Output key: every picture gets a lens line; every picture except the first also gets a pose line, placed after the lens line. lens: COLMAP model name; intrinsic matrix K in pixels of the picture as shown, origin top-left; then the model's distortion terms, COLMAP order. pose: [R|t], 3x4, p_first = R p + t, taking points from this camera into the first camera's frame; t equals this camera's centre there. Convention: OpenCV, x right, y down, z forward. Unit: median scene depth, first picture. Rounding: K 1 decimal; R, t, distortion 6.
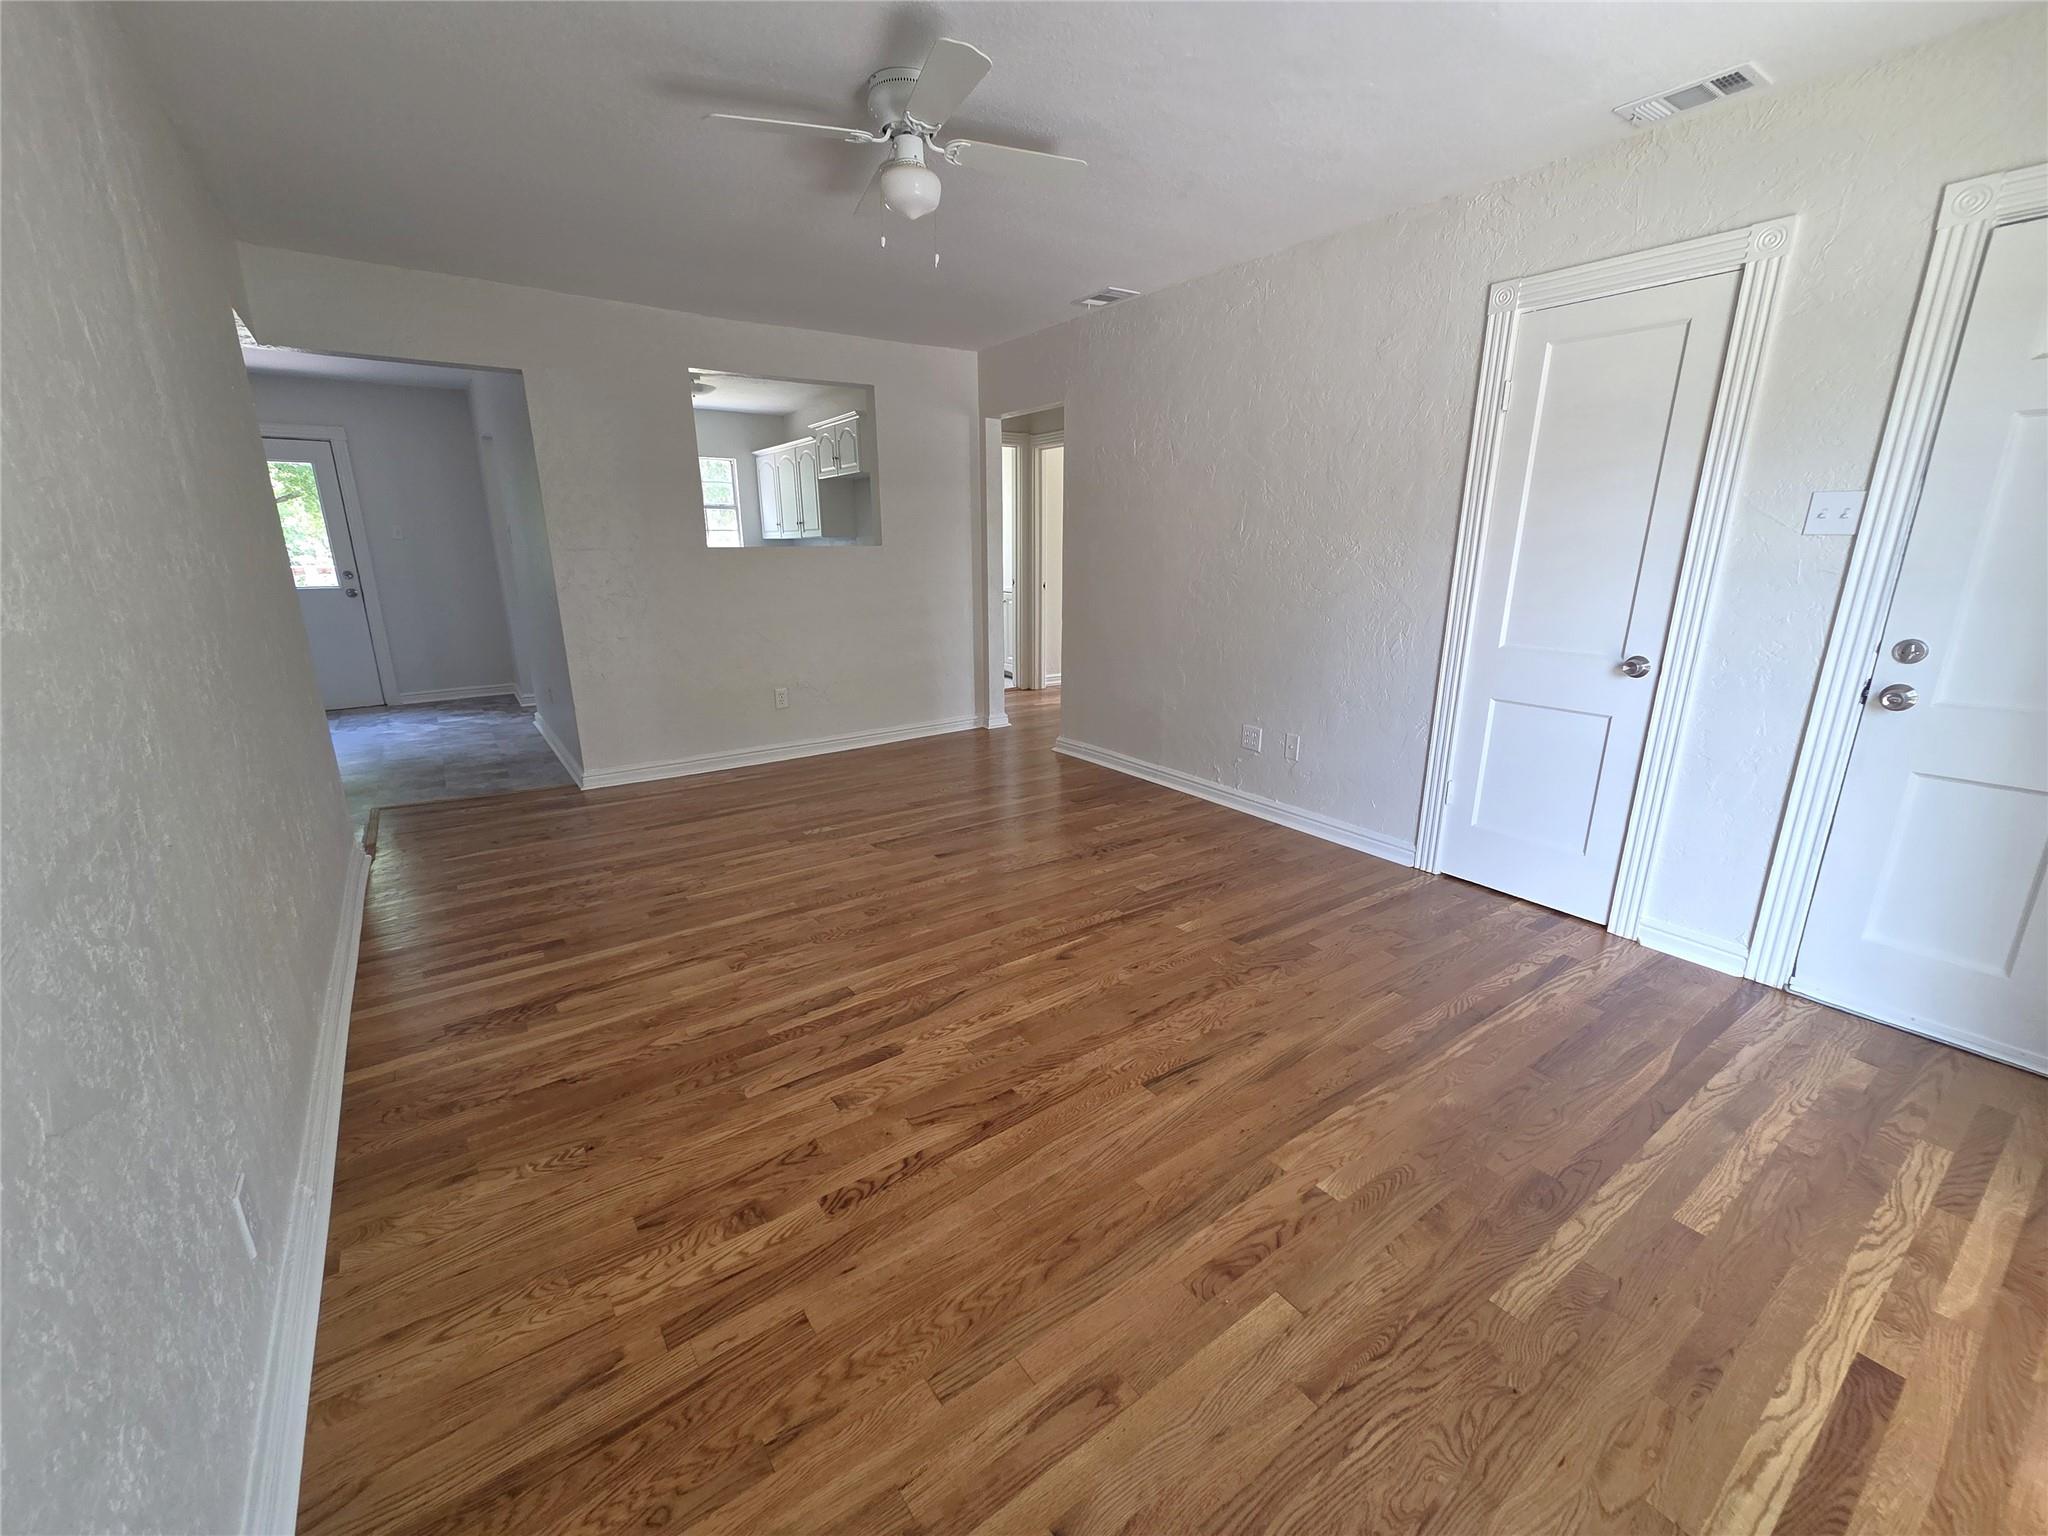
lens RADIAL K [[838.1, 0, 1034.4], [0, 838.1, 771.1], [0, 0, 1]] dist [0.002564, 0.001942]
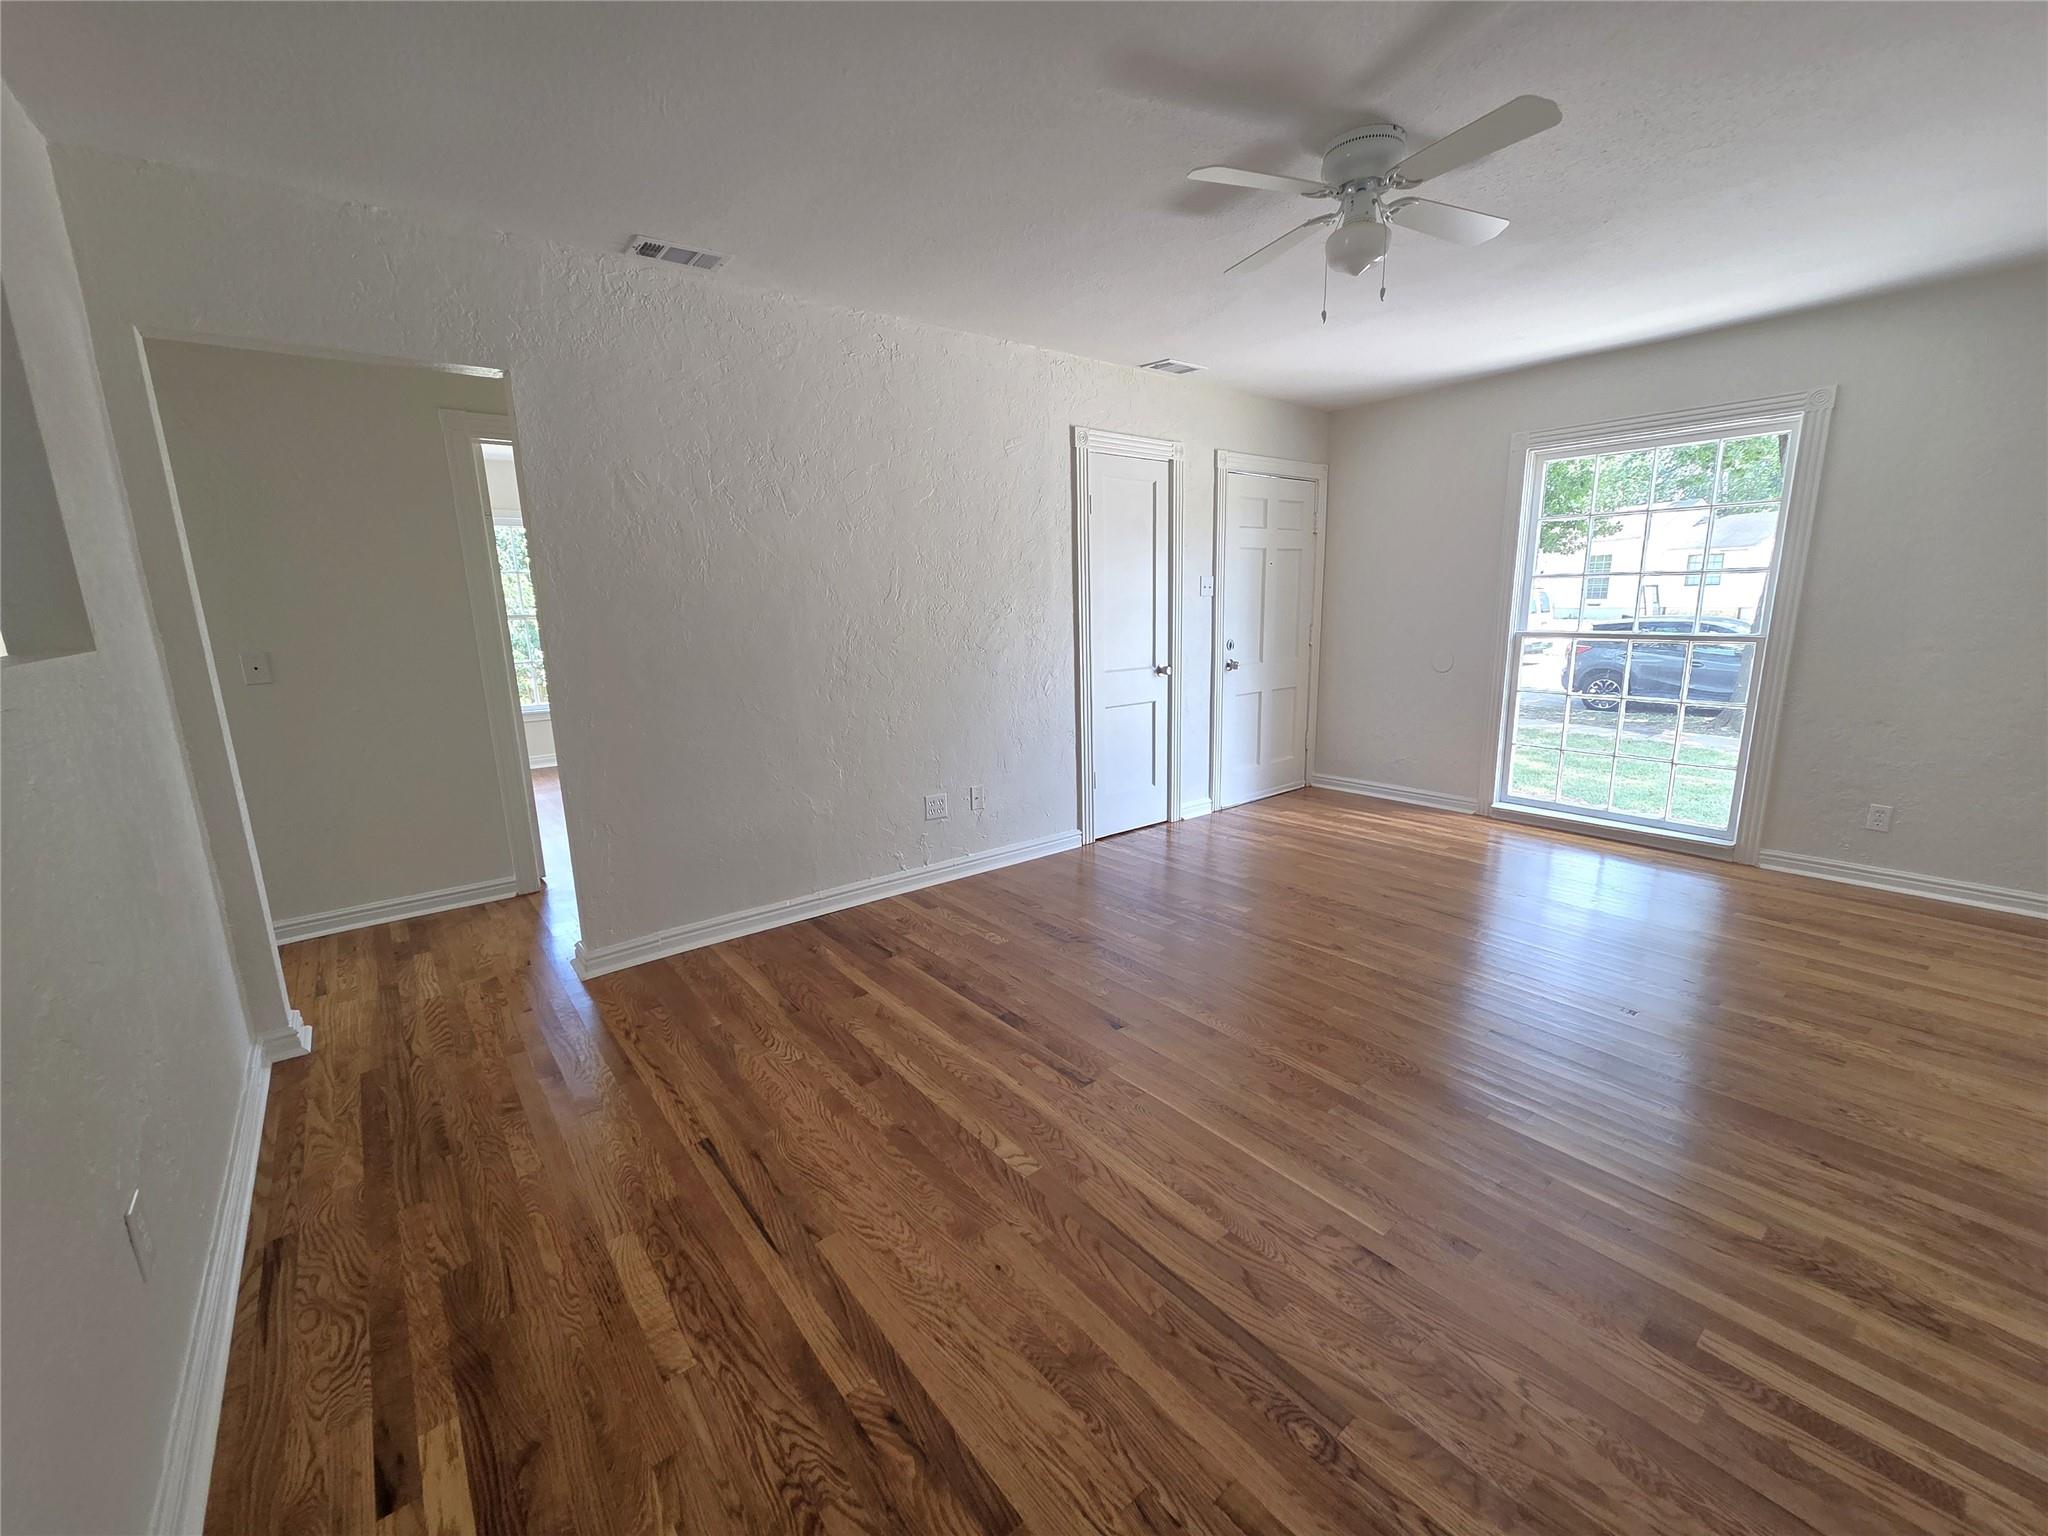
lens RADIAL K [[838.1, 0, 1030.4], [0, 838.1, 776.2], [0, 0, 1]] dist [0.002564, 0.001942]
pose [[-0.054300, -0.207588, 0.976708, -1.174043], [0.284807, 0.934299, 0.214409, -0.425585], [-0.957046, 0.289816, 0.008391, 1.502274]]
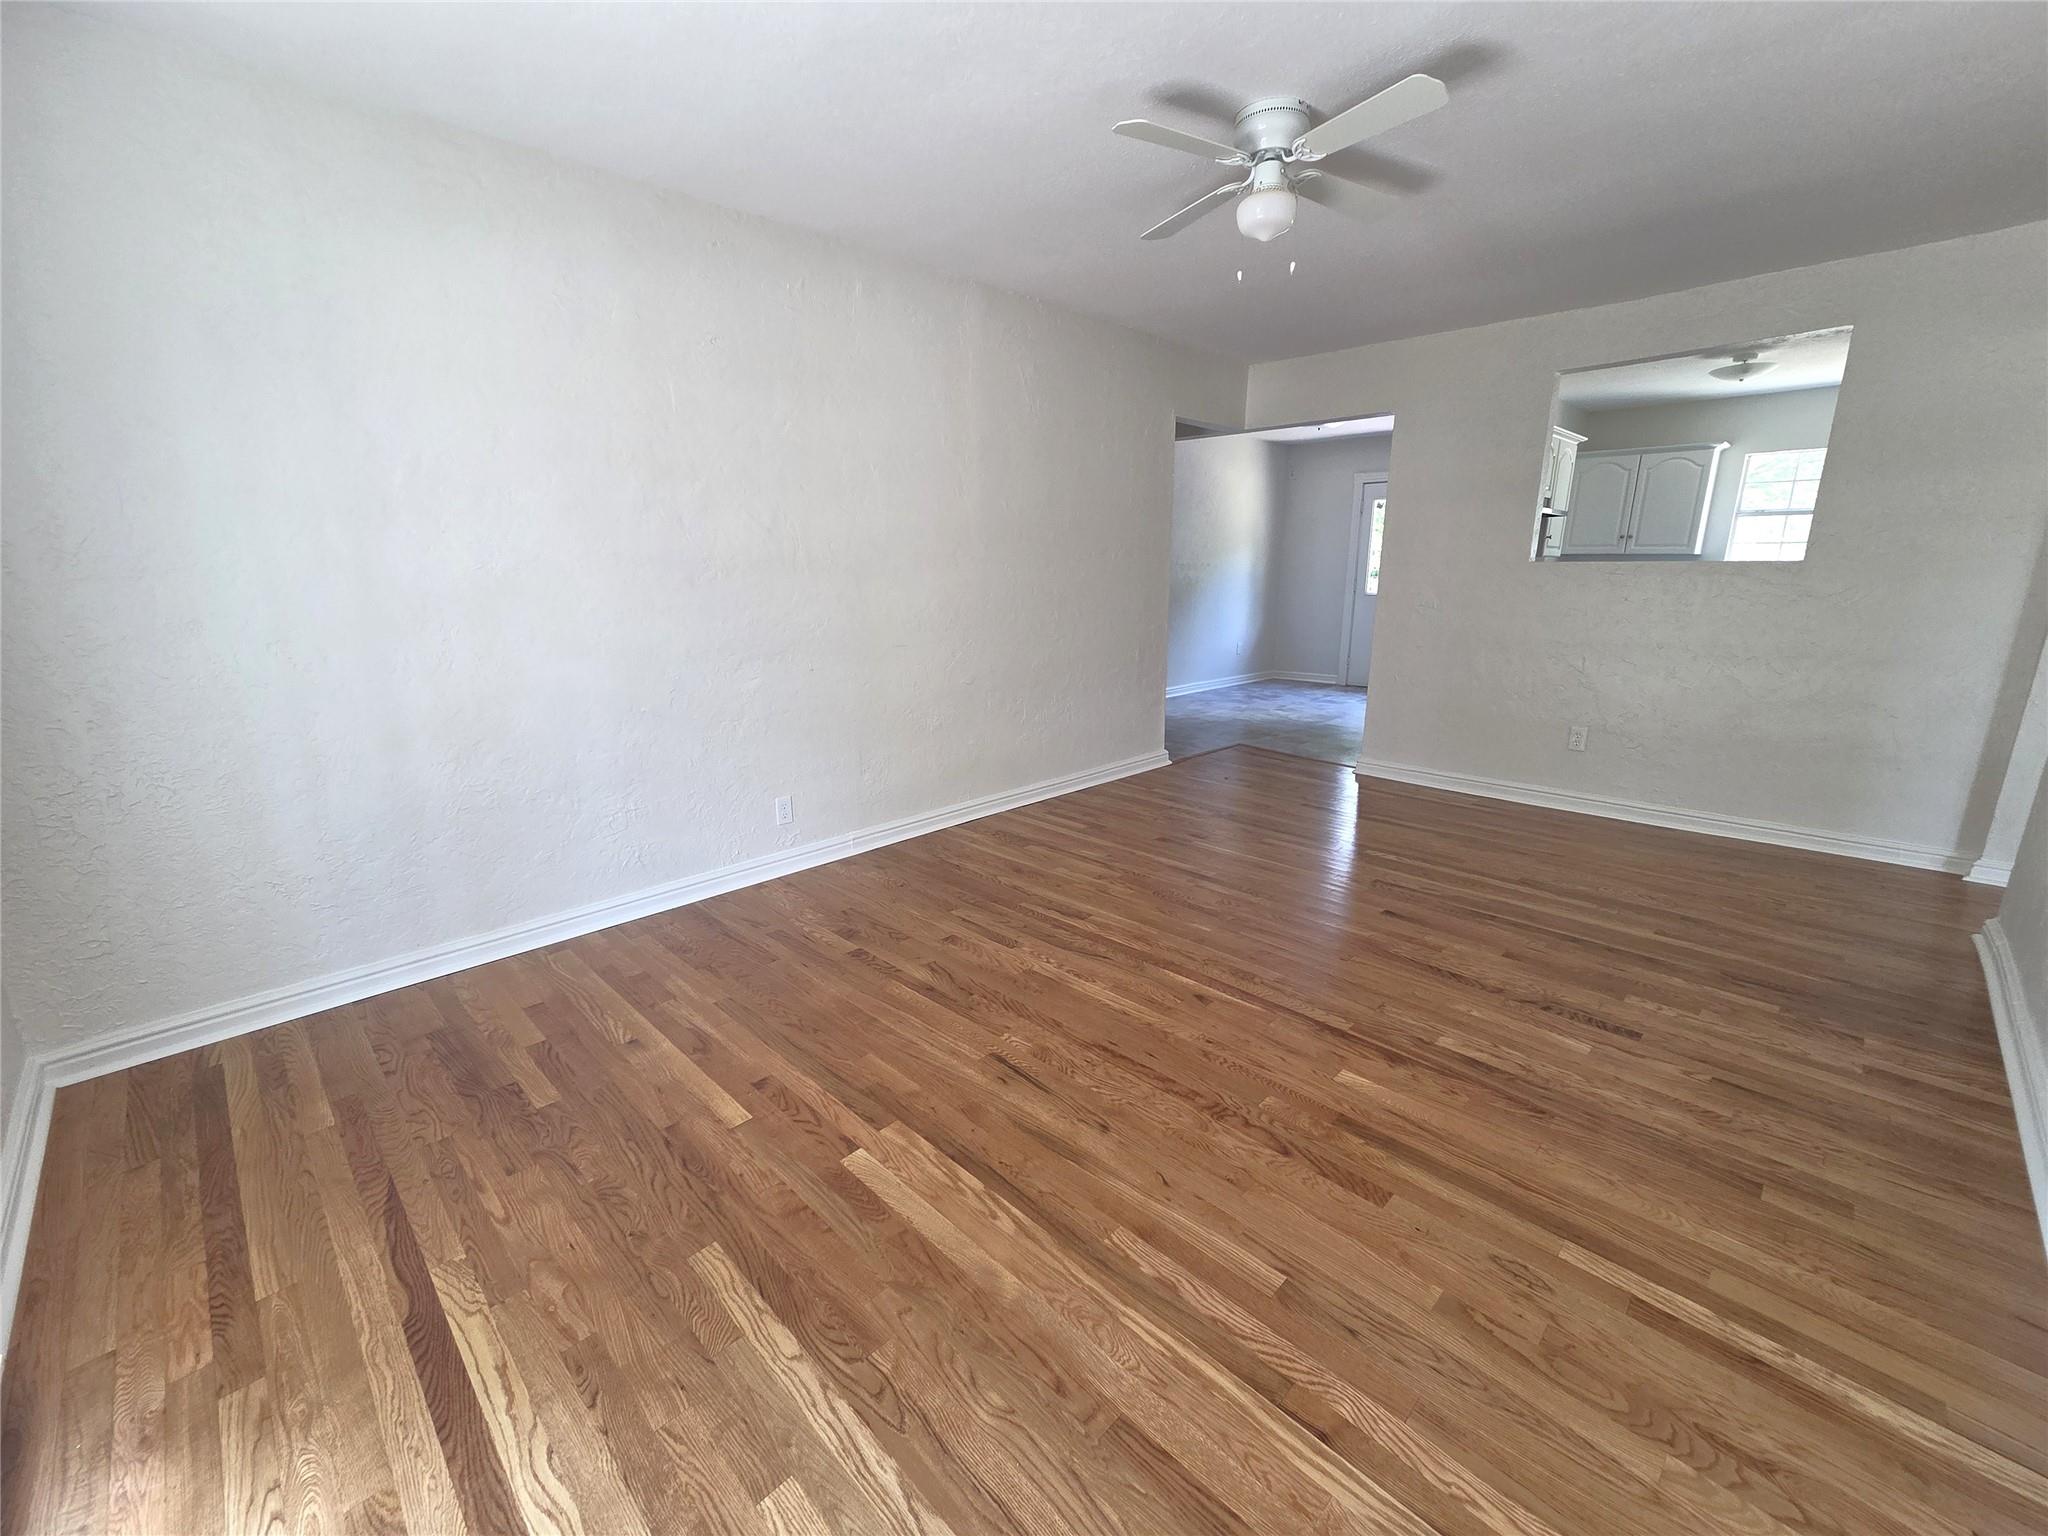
lens RADIAL K [[838.1, 0, 1030.4], [0, 838.1, 770.4], [0, 0, 1]] dist [0.002564, 0.001942]
pose [[0.166475, 0.239142, -0.956607, 0.934474], [-0.260301, 0.946389, 0.191288, -0.162958], [0.951067, 0.217161, 0.219799, 0.632064]]
